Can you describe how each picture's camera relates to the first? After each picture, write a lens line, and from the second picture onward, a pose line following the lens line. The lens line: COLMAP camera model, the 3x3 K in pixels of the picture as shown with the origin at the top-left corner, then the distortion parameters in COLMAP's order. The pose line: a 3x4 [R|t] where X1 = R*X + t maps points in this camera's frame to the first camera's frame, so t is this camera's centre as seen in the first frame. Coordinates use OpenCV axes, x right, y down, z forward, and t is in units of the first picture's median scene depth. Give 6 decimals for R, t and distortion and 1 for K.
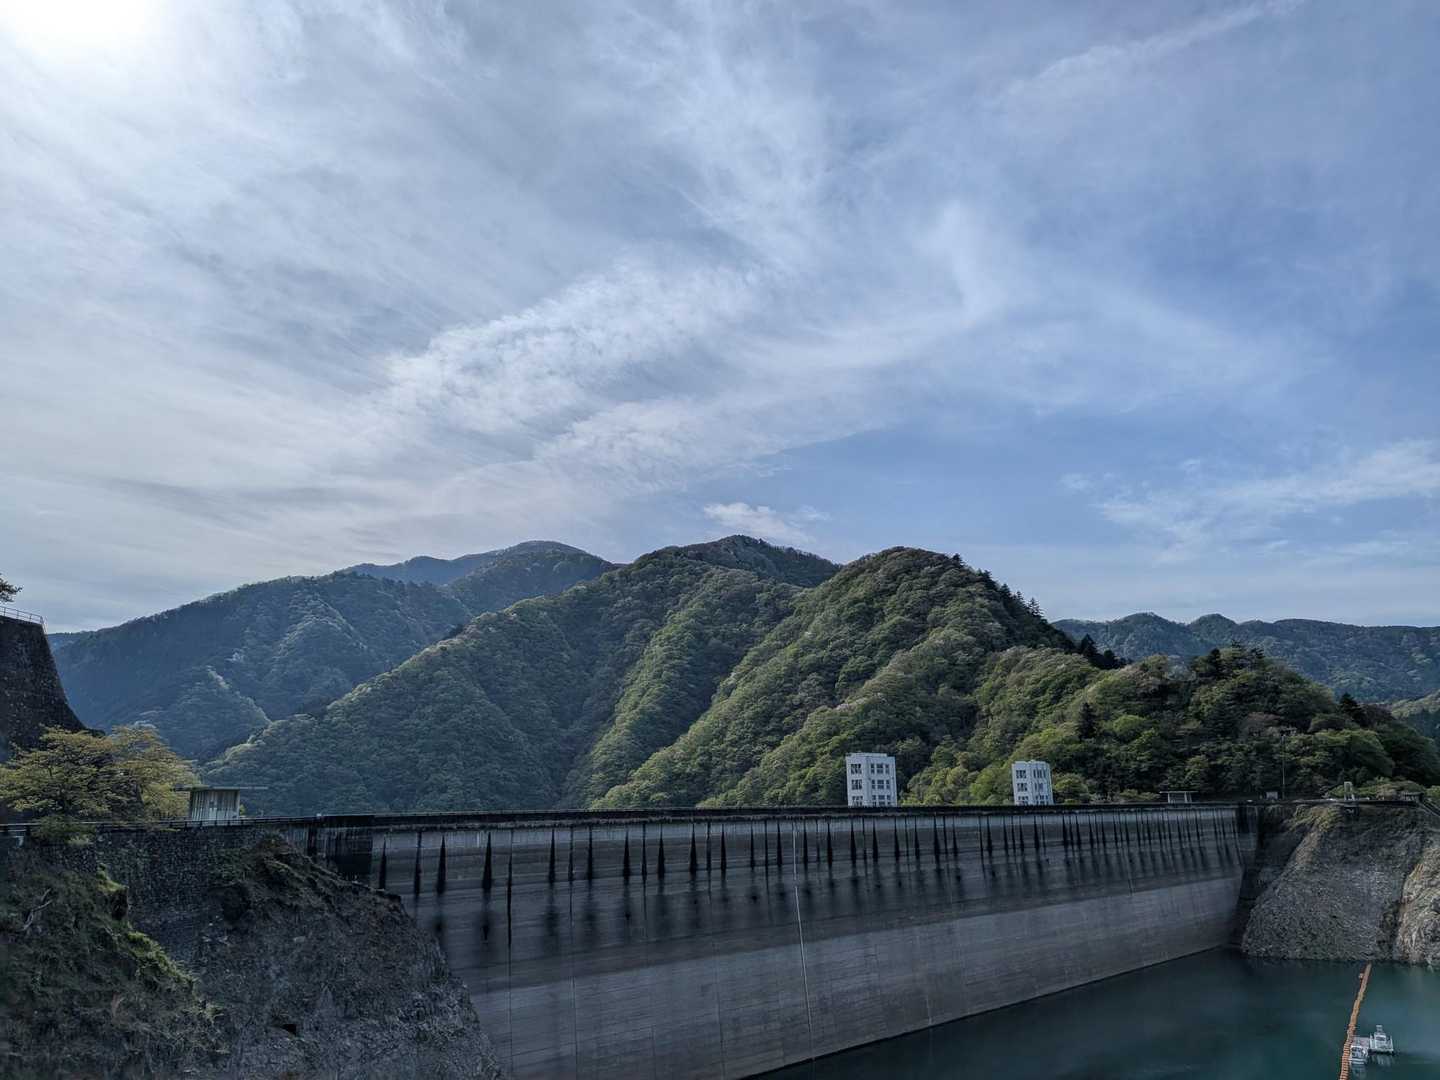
lens RADIAL K [[1005.1, 0, 709.8], [0, 1005.1, 557.7], [0, 0, 1]] dist [0.073432, -0.084202]
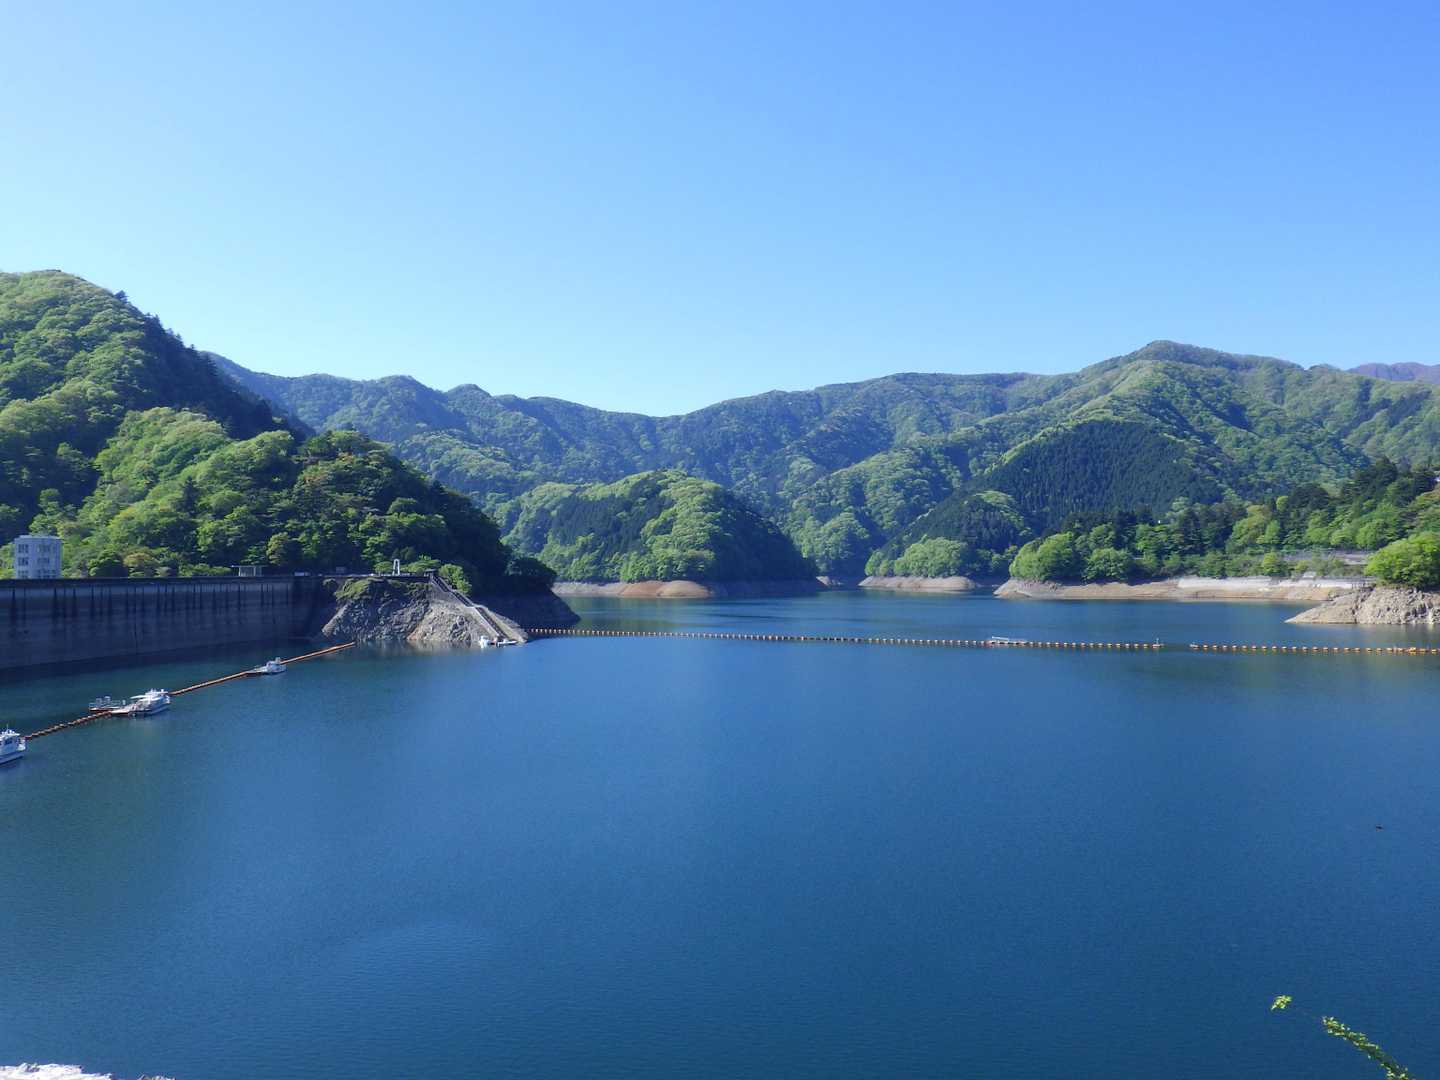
lens RADIAL K [[1172.5, 0, 643.6], [0, 1172.5, 572.9], [0, 0, 1]] dist [0.028715, -0.011932]
pose [[0.836389, 0.012075, 0.548004, 0.096926], [-0.140868, 0.970913, 0.193606, -0.037537], [-0.529727, -0.239126, 0.813762, -0.137264]]
